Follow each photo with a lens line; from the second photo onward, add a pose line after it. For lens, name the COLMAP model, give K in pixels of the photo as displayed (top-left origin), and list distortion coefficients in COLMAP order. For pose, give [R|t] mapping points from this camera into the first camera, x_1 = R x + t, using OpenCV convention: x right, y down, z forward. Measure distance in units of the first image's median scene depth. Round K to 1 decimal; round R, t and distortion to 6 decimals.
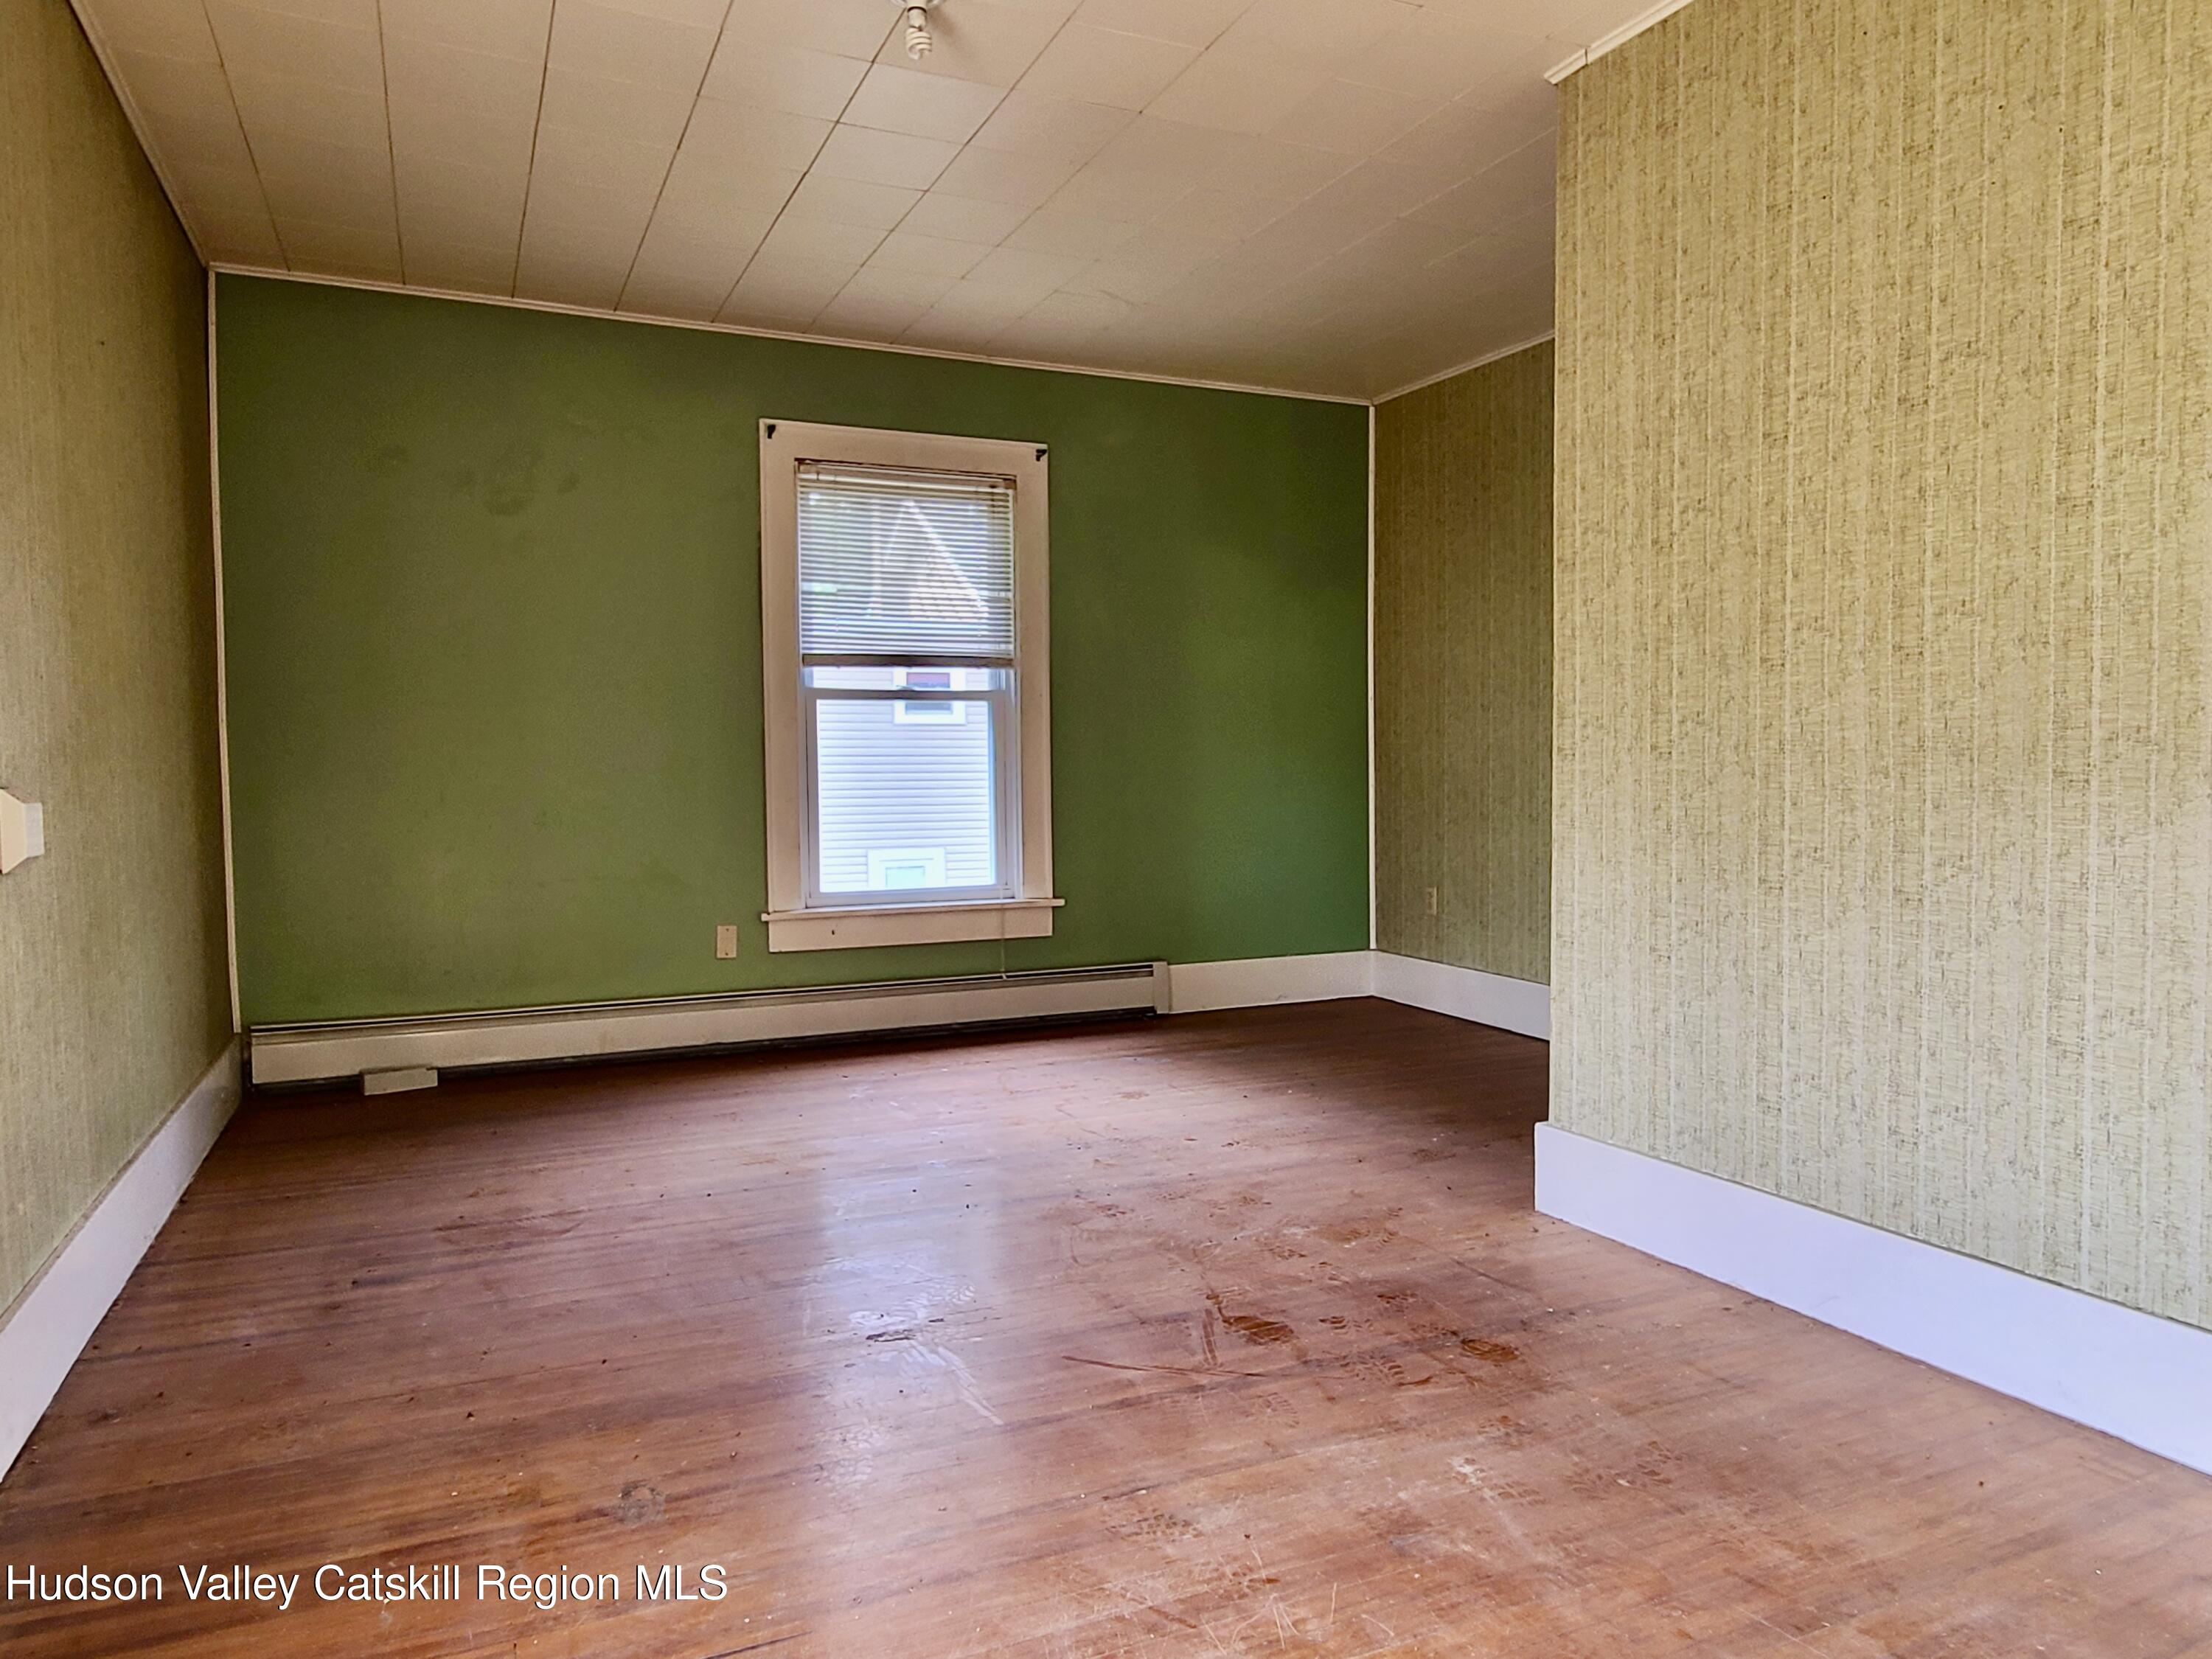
lens RADIAL K [[1430.4, 0, 1098.0], [0, 1430.4, 834.9], [0, 0, 1]] dist [-0.005582, -0.001426]
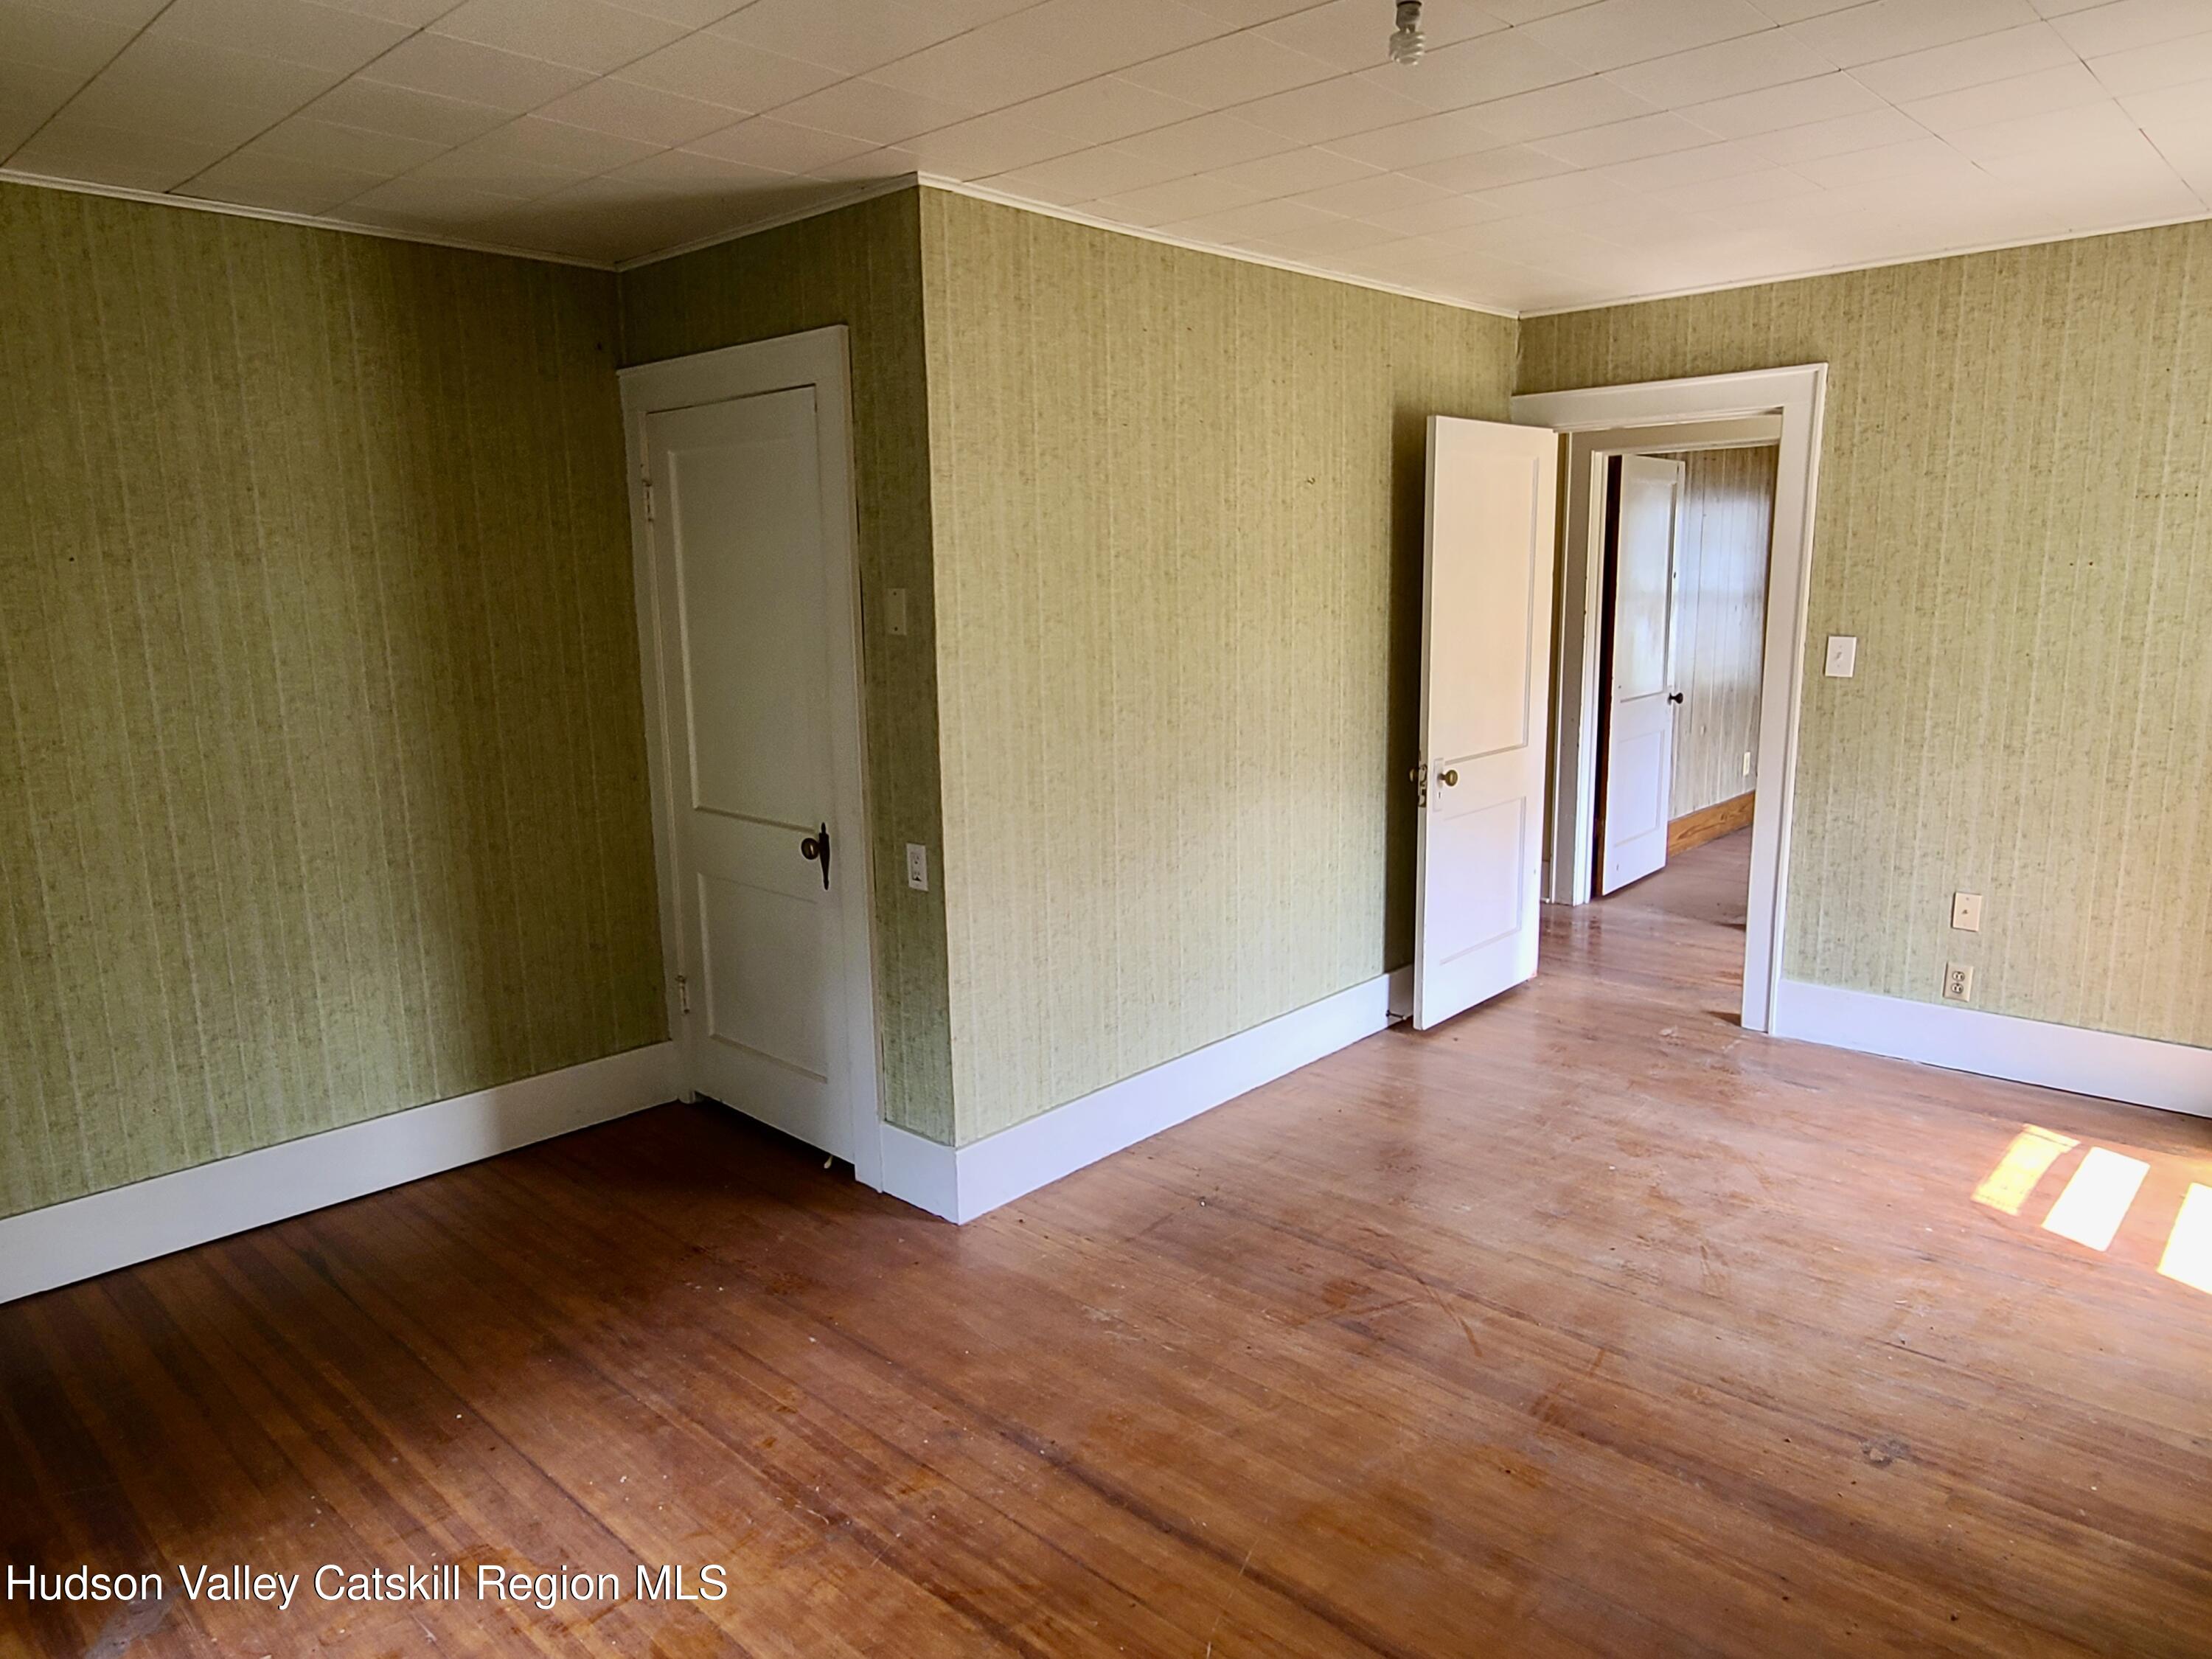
lens RADIAL K [[1430.4, 0, 1098.9], [0, 1430.4, 823.8], [0, 0, 1]] dist [-0.005582, -0.001426]
pose [[-0.376010, -0.152641, 0.913957, -0.994421], [0.067325, 0.979232, 0.191240, -0.352828], [-0.924167, 0.133440, -0.357924, 1.755474]]
